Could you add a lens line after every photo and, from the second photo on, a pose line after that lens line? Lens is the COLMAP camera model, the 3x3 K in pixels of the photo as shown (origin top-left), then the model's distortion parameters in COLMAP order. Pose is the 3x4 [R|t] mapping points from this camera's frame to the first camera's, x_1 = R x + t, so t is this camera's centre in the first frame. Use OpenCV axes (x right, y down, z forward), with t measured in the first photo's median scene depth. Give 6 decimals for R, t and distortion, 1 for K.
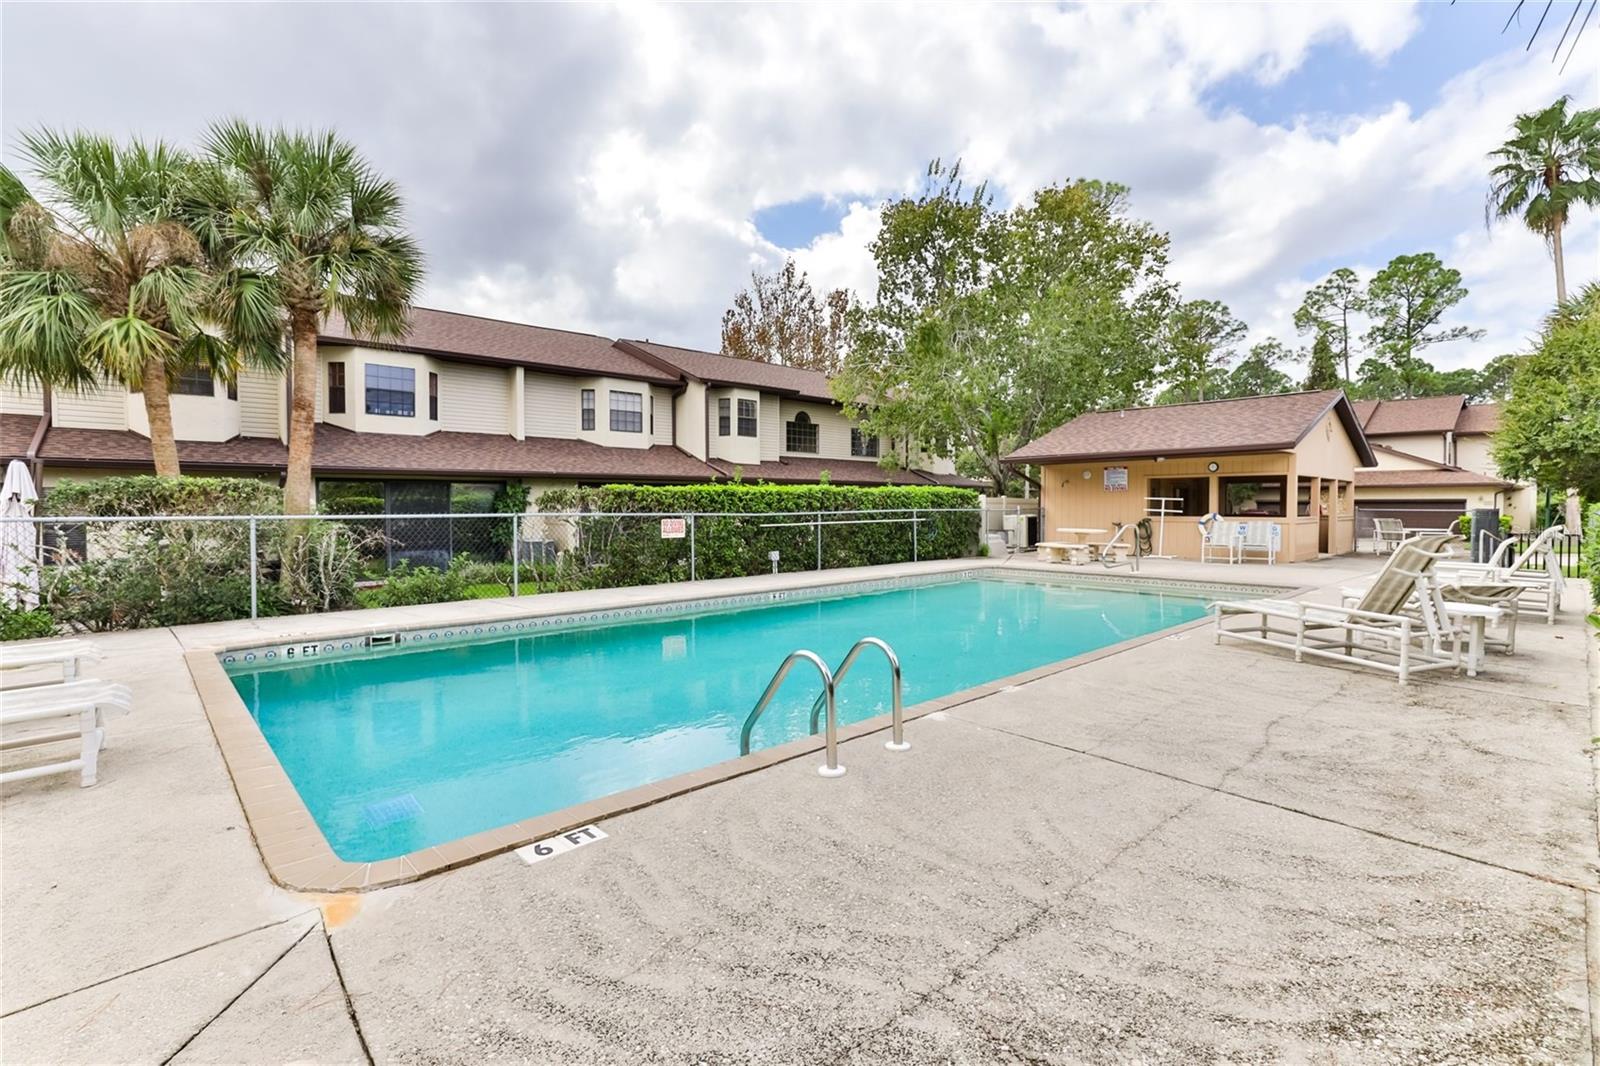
lens RADIAL K [[713.3, 0, 812.7], [0, 713.3, 547.0], [0, 0, 1]] dist [-0.013908, 0.005818]
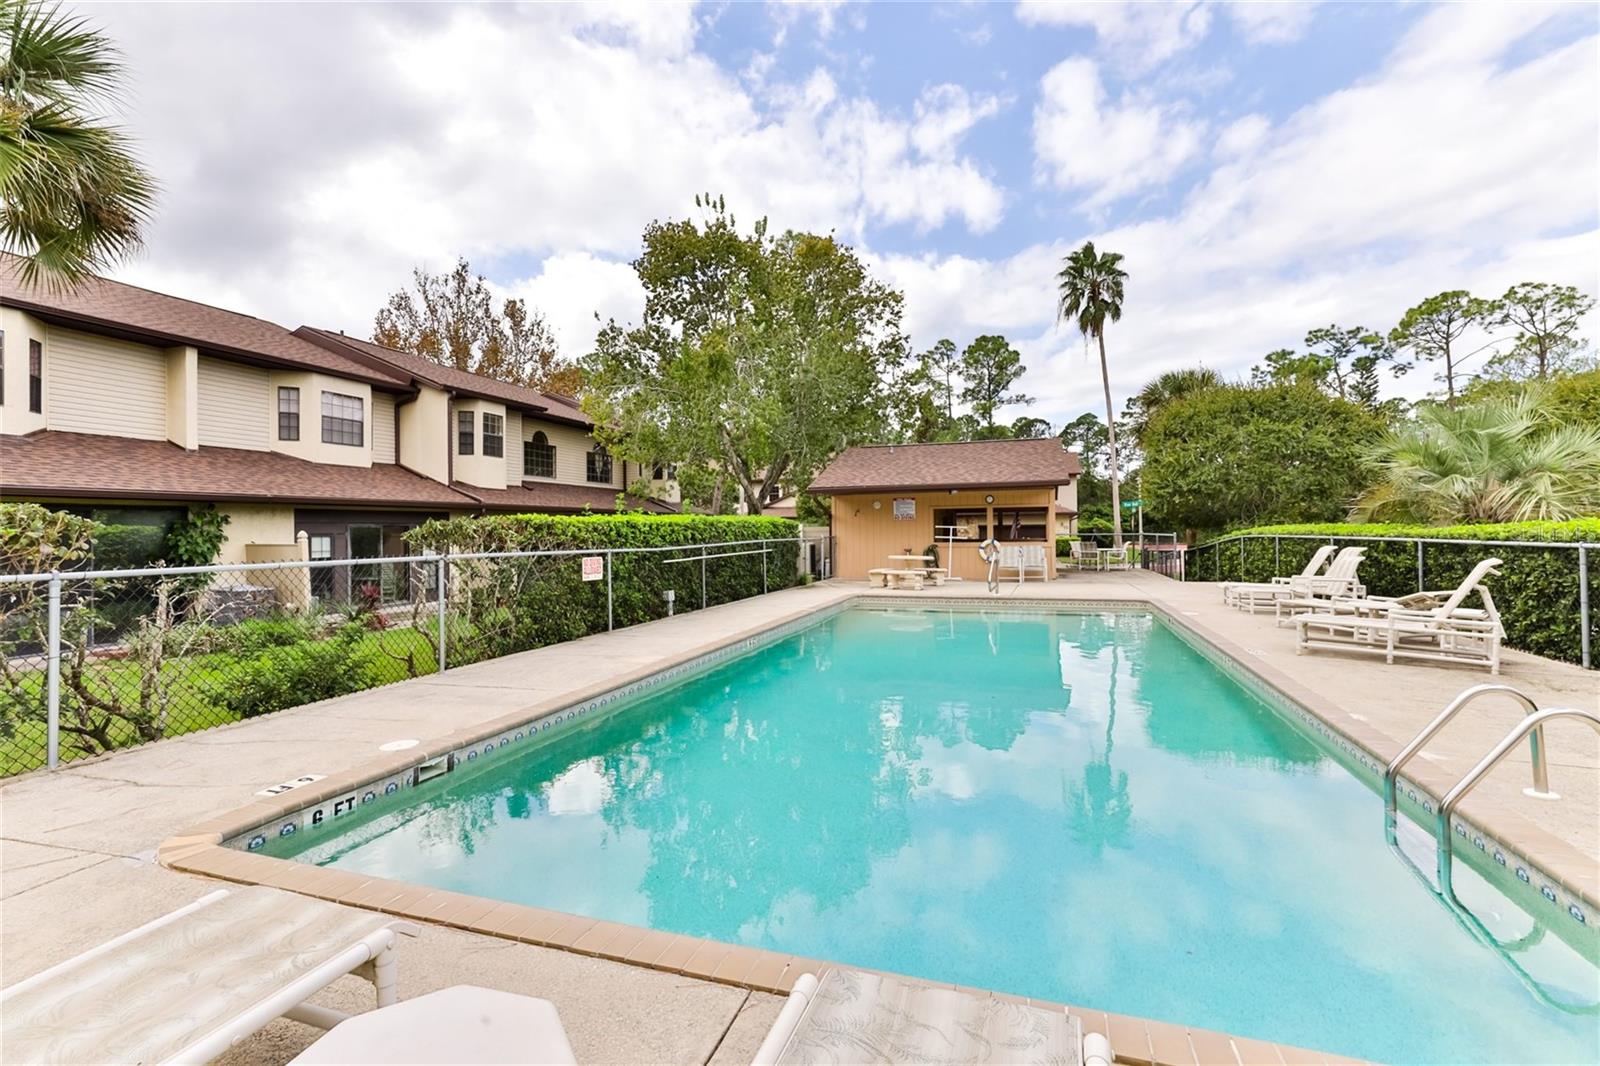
lens RADIAL K [[713.3, 0, 792.1], [0, 713.3, 524.4], [0, 0, 1]] dist [-0.013908, 0.005818]
pose [[0.886522, -0.004106, 0.462668, -0.182717], [0.036061, 0.997532, -0.060244, -0.009638], [-0.461278, 0.070092, 0.884483, 0.088078]]
